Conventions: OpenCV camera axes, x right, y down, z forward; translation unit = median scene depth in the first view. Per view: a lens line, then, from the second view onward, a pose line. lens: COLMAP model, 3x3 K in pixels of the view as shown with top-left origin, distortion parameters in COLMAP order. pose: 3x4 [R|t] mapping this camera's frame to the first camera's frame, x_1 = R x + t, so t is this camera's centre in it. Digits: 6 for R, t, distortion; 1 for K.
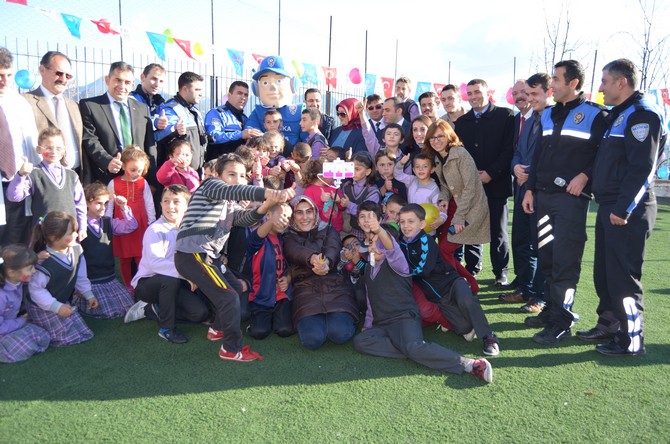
lens RADIAL K [[535.5, 0, 335.0], [0, 535.5, 222.0], [0, 0, 1]] dist [-0.003753, 0.002494]
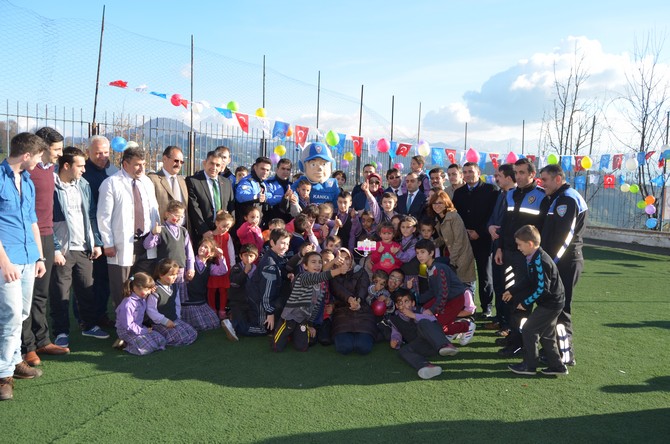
lens RADIAL K [[524.4, 0, 335.0], [0, 524.4, 222.0], [0, 0, 1]] dist [-0.061890, 0.001781]
pose [[0.998141, 0.021267, -0.057112, 0.006429], [-0.025218, 0.997271, -0.069381, -0.020642], [0.055480, 0.070693, 0.995954, -0.380908]]
